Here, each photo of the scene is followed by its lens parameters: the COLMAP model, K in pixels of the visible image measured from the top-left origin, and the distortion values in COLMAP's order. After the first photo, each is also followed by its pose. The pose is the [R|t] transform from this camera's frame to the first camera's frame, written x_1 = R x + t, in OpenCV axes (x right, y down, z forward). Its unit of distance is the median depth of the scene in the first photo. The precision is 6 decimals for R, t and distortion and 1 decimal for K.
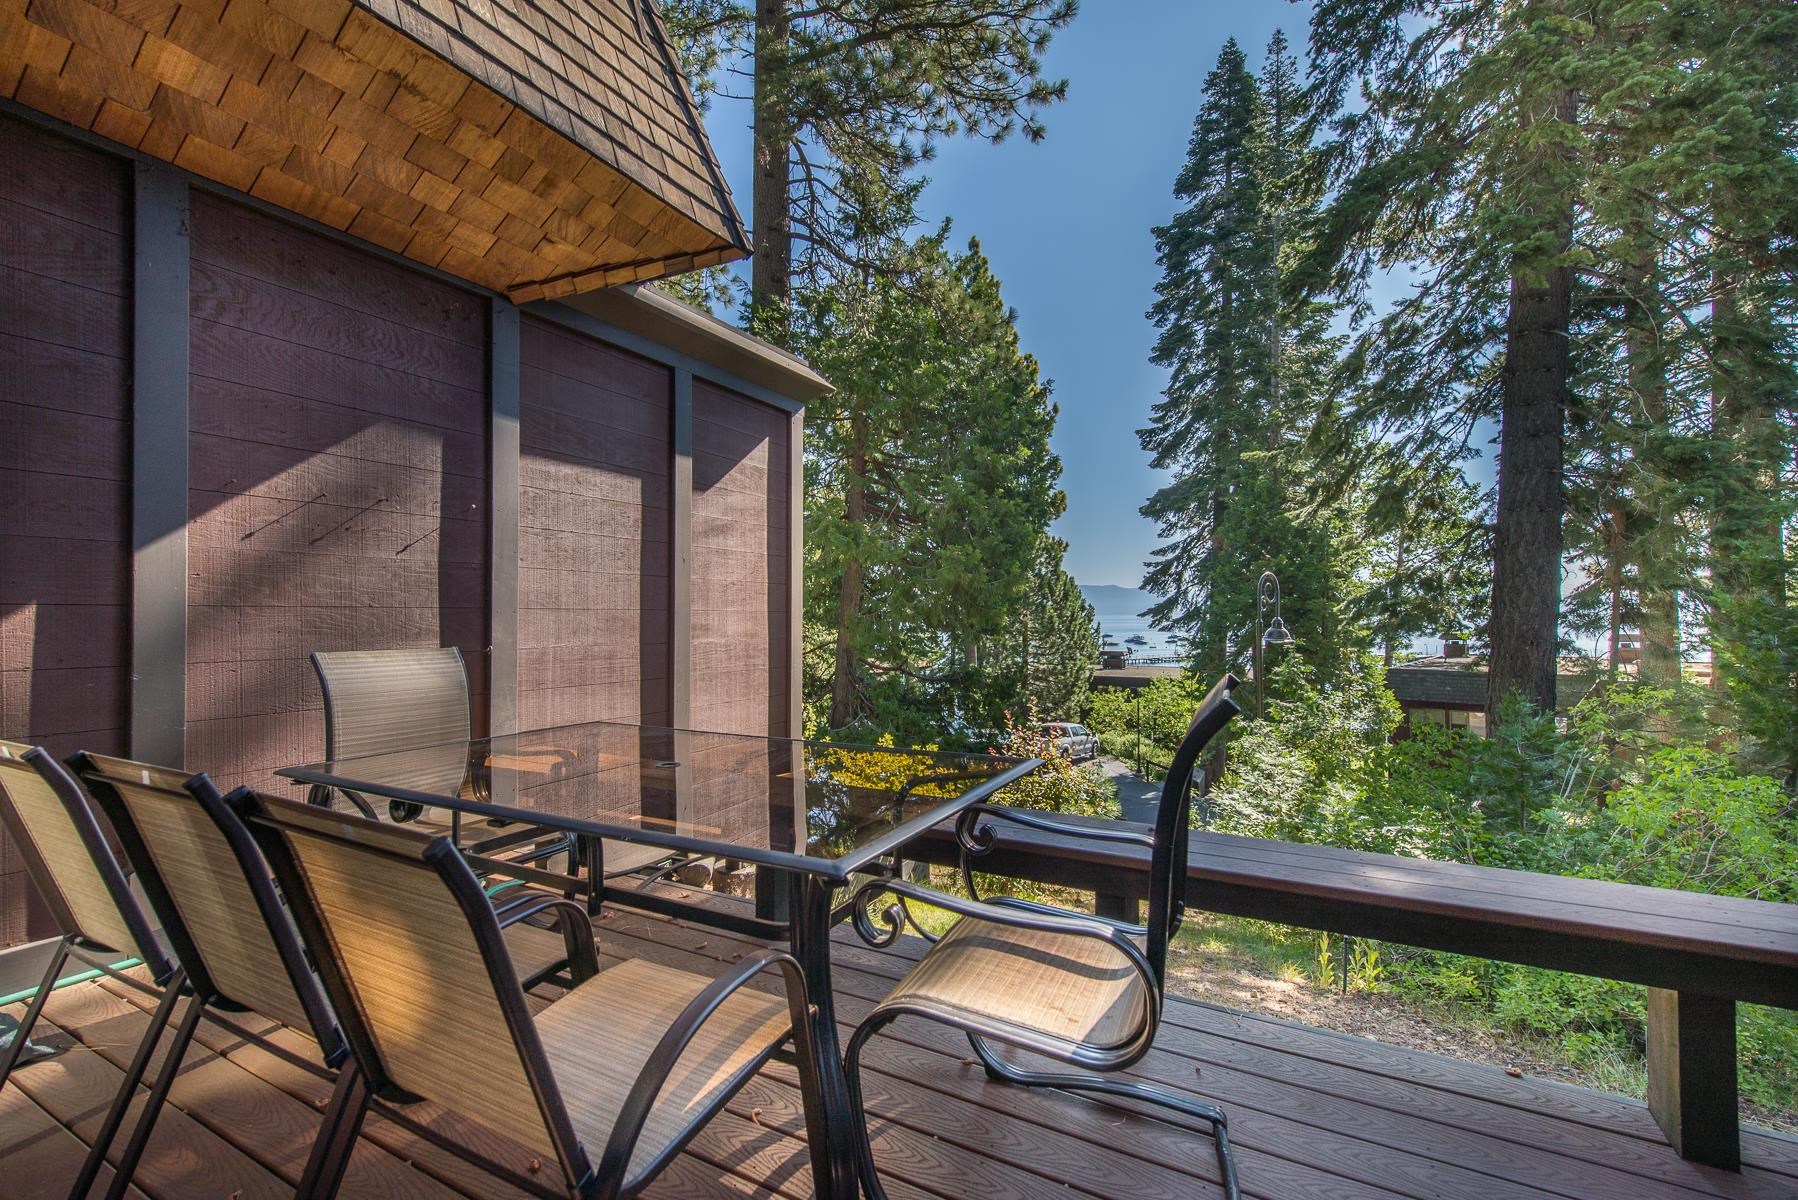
lens RADIAL K [[753.0, 0, 884.9], [0, 753.0, 602.0], [0, 0, 1]] dist [0.001827, -0.000748]
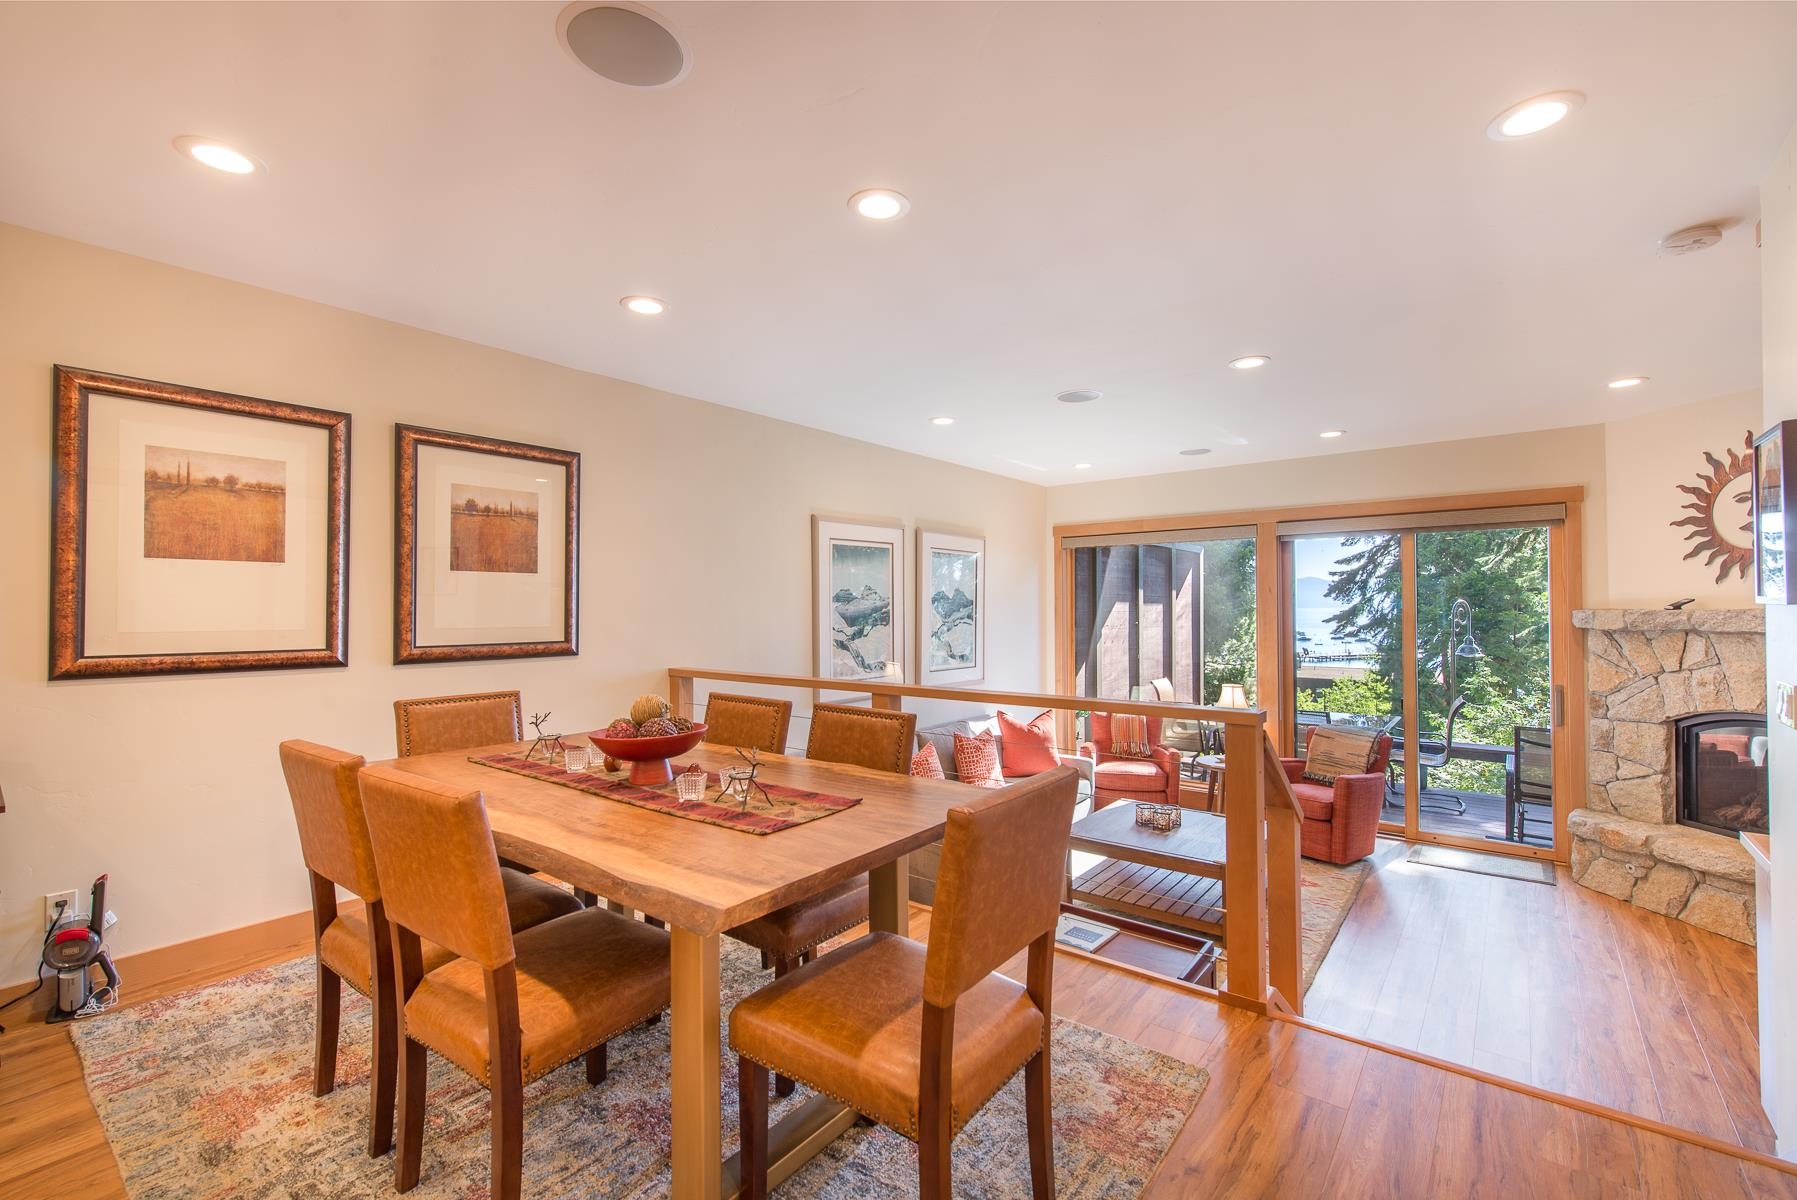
lens RADIAL K [[770.7, 0, 889.2], [0, 770.7, 601.1], [0, 0, 1]] dist [0.010382, -0.002045]
pose [[0.987283, -0.001858, -0.158960, -0.218126], [0.003360, 0.999952, 0.009185, -0.051608], [0.158935, -0.009602, 0.987242, -0.409598]]
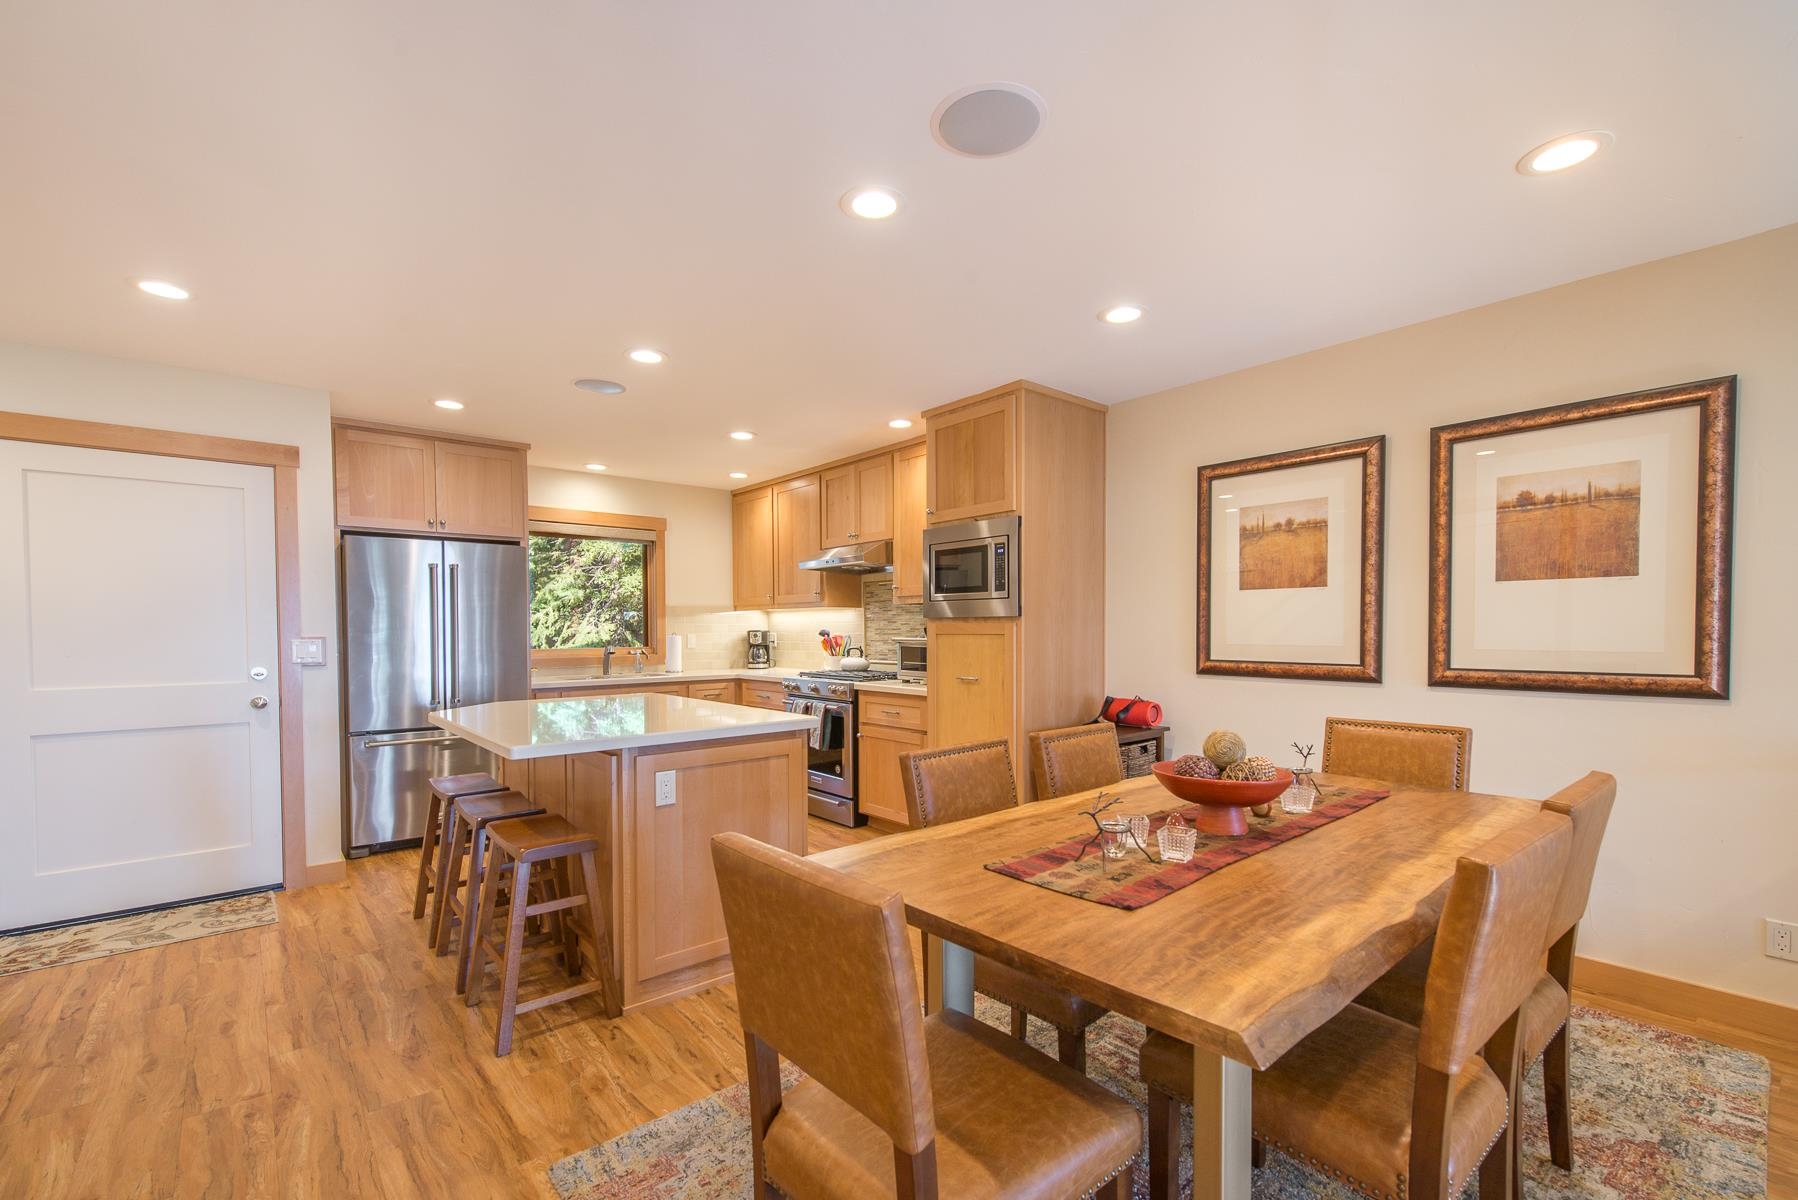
lens RADIAL K [[753.0, 0, 905.9], [0, 753.0, 650.5], [0, 0, 1]] dist [0.001827, -0.000748]
pose [[-0.316429, 0.030456, -0.948127, -0.158036], [0.023470, 0.999430, 0.024271, -0.049797], [0.948326, -0.014573, -0.316964, -0.290474]]
